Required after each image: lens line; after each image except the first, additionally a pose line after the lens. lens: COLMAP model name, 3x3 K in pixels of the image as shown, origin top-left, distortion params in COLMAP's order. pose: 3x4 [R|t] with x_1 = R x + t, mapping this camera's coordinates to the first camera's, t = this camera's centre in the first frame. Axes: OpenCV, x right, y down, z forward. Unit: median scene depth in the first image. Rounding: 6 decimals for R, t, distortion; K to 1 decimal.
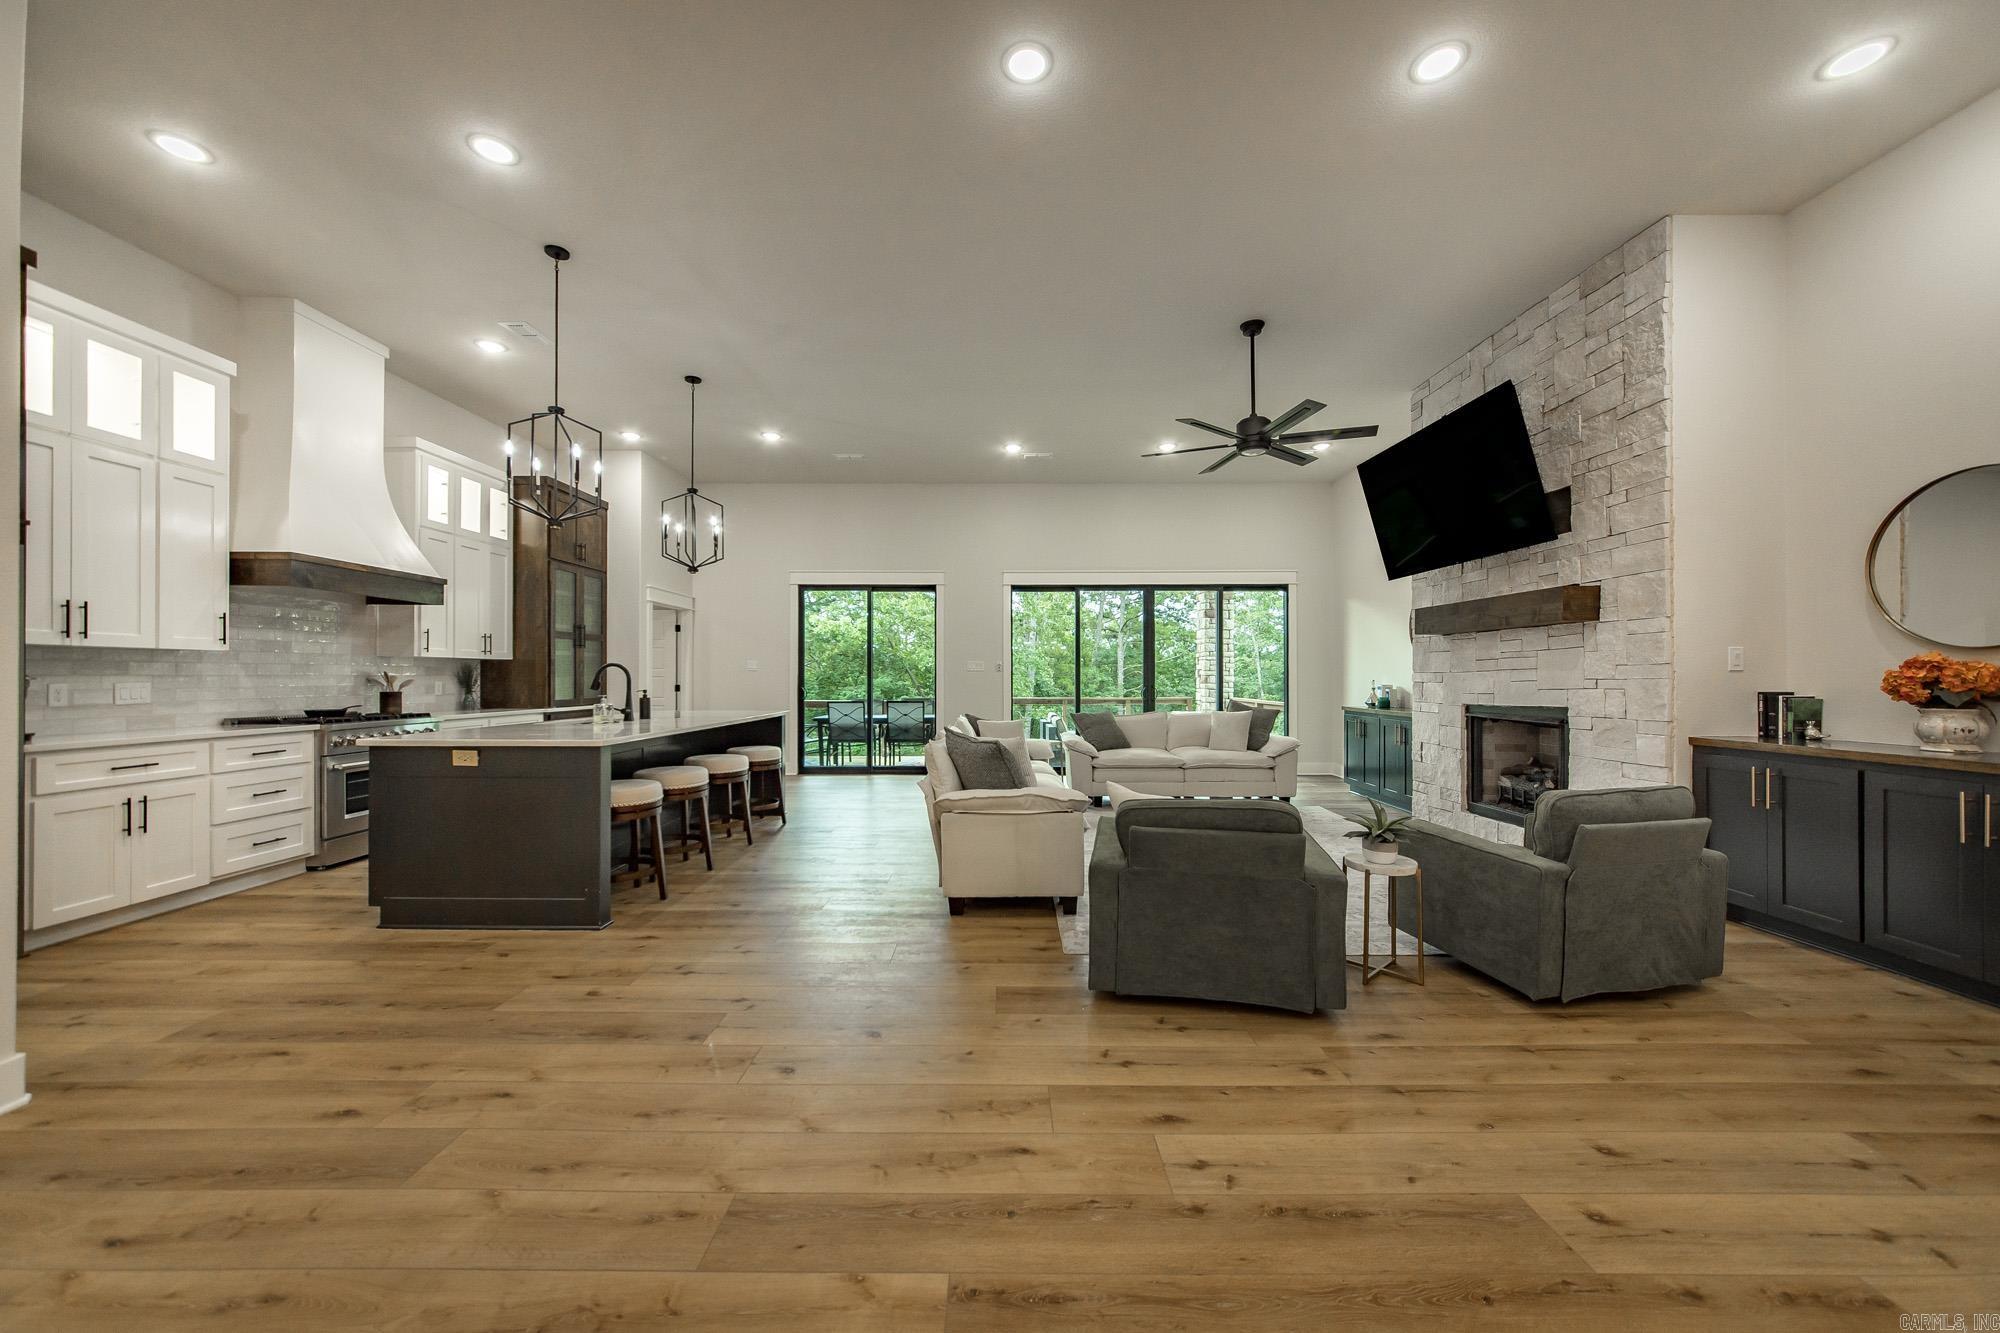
lens RADIAL K [[718.4, 0, 993.7], [0, 718.4, 672.0], [0, 0, 1]] dist [-0.003340, 0.003081]
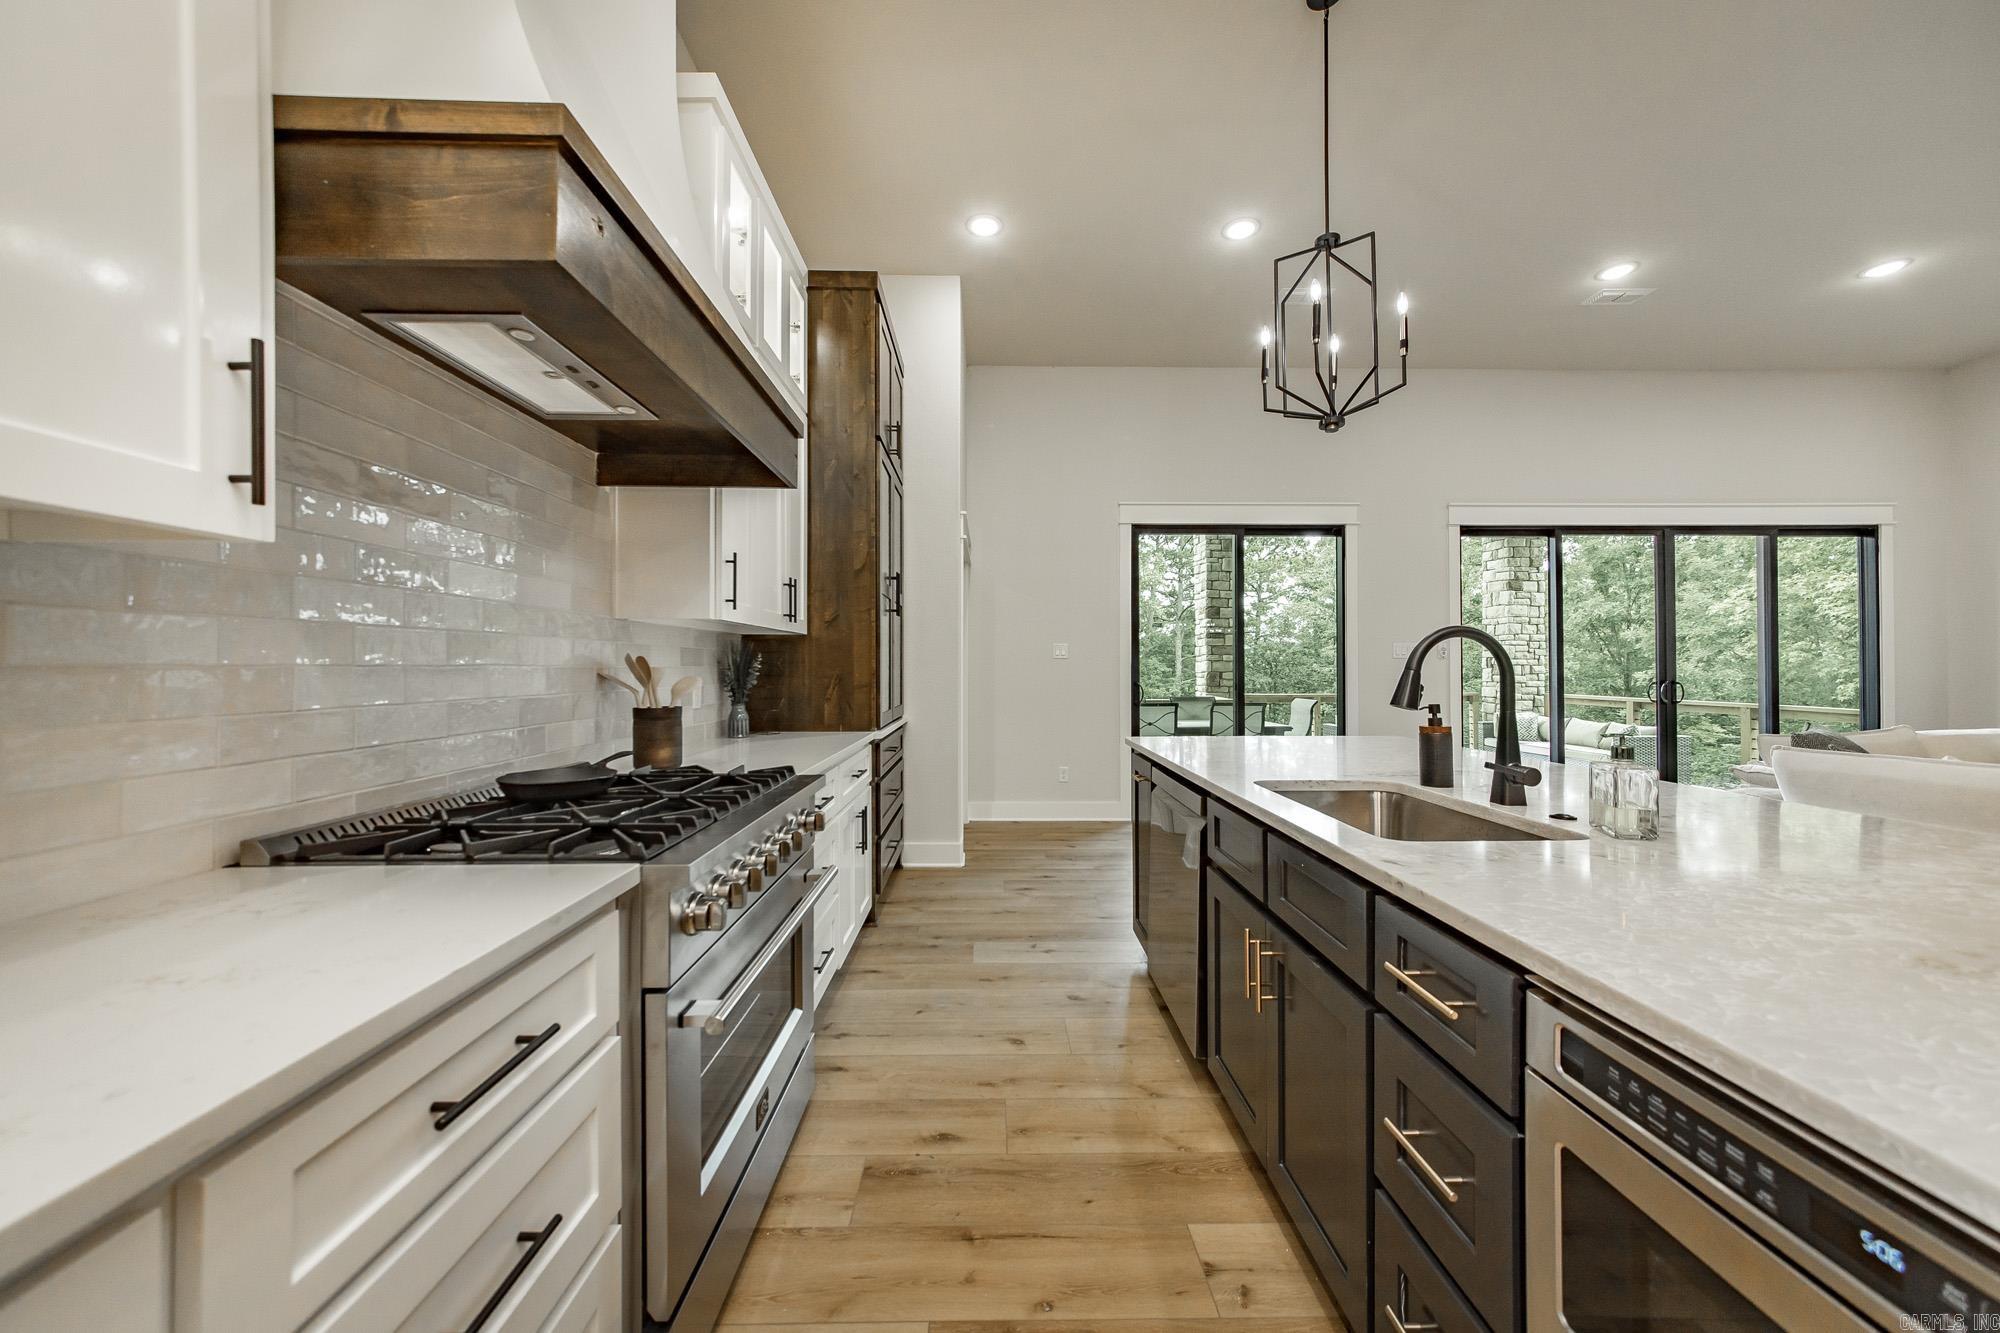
lens RADIAL K [[718.4, 0, 996.2], [0, 718.4, 656.9], [0, 0, 1]] dist [-0.003340, 0.003081]
pose [[0.999790, -0.001366, 0.020467, -0.738140], [0.001557, 0.999955, -0.009314, 0.003648], [-0.020453, 0.009344, 0.999747, 0.672783]]
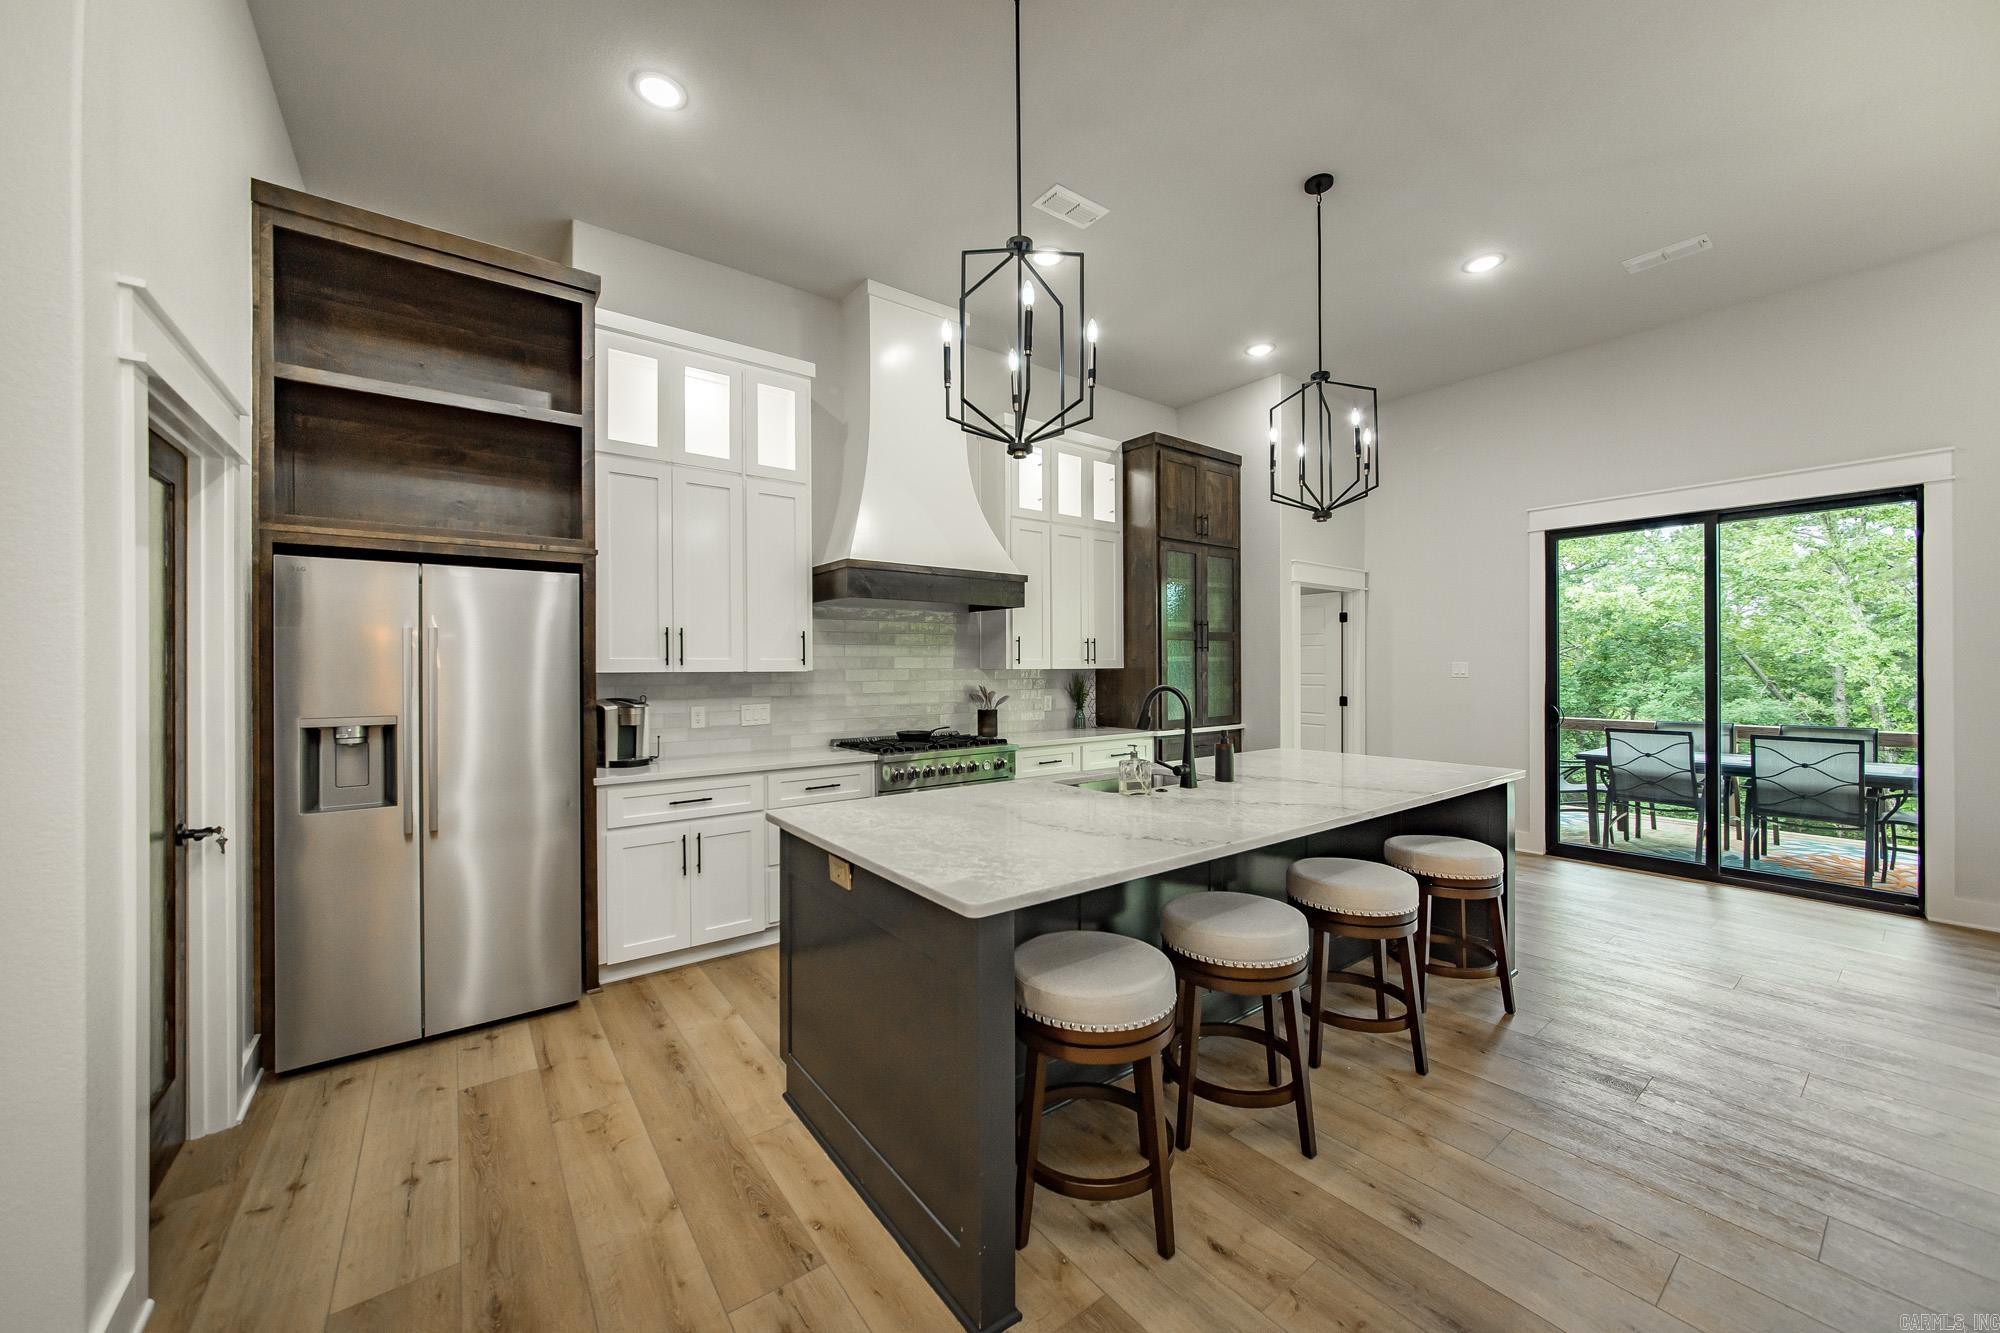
lens RADIAL K [[718.4, 0, 1006.5], [0, 718.4, 669.2], [0, 0, 1]] dist [-0.003340, 0.003081]
pose [[0.611949, -0.001192, -0.790897, -0.142211], [0.009641, 0.999936, 0.005953, -0.030504], [0.790839, -0.011268, 0.611921, 0.536946]]
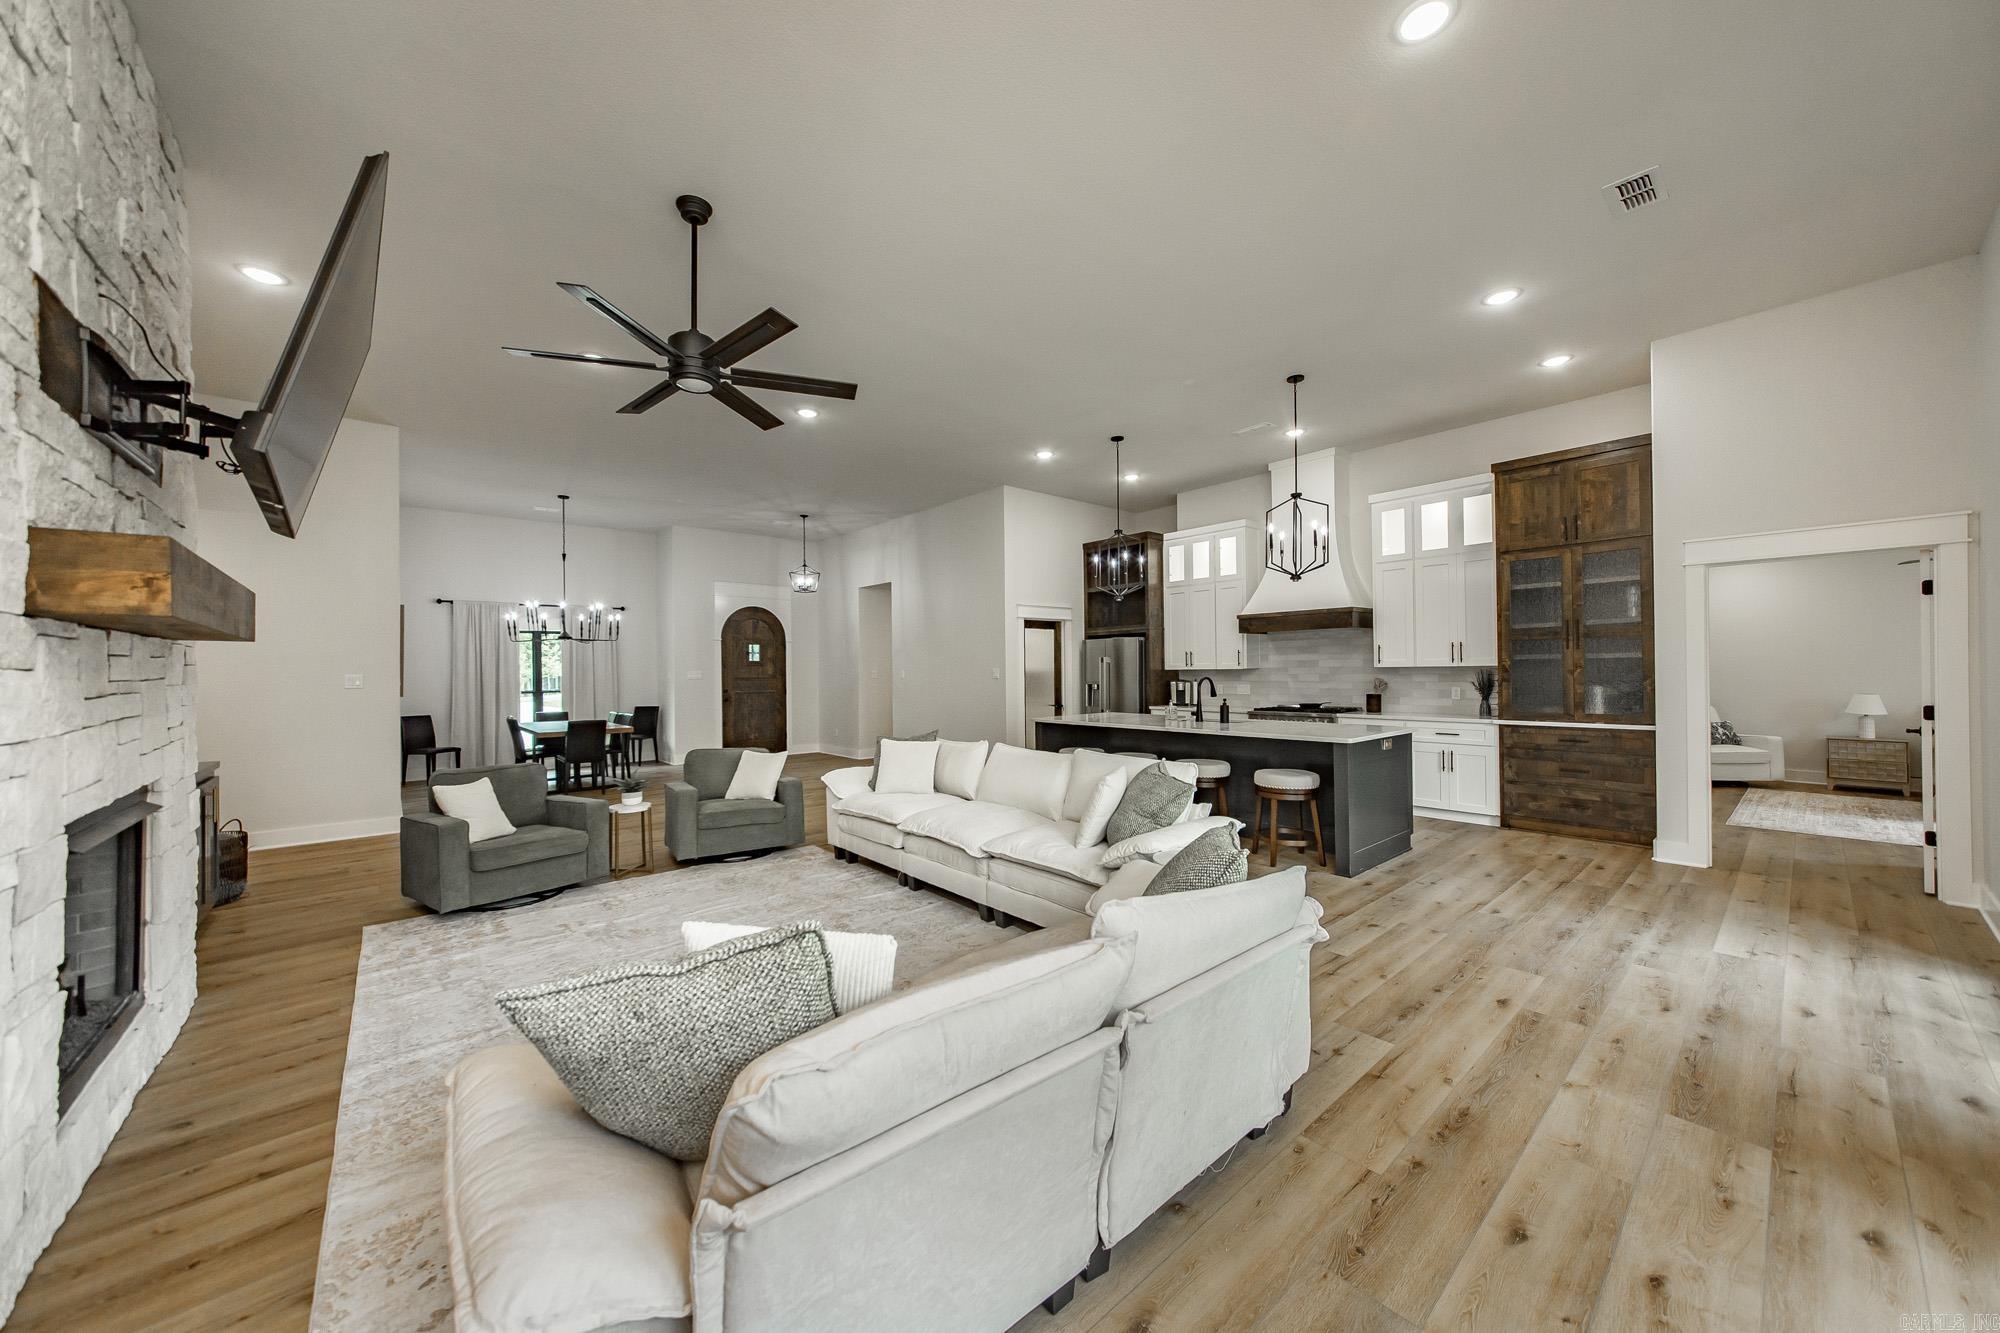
lens RADIAL K [[718.4, 0, 1005.9], [0, 718.4, 671.0], [0, 0, 1]] dist [-0.003340, 0.003081]
pose [[-0.742717, 0.010103, -0.669529, 0.606196], [0.016073, 0.999867, -0.002742, -0.025073], [0.669412, -0.012798, -0.742781, 1.719886]]
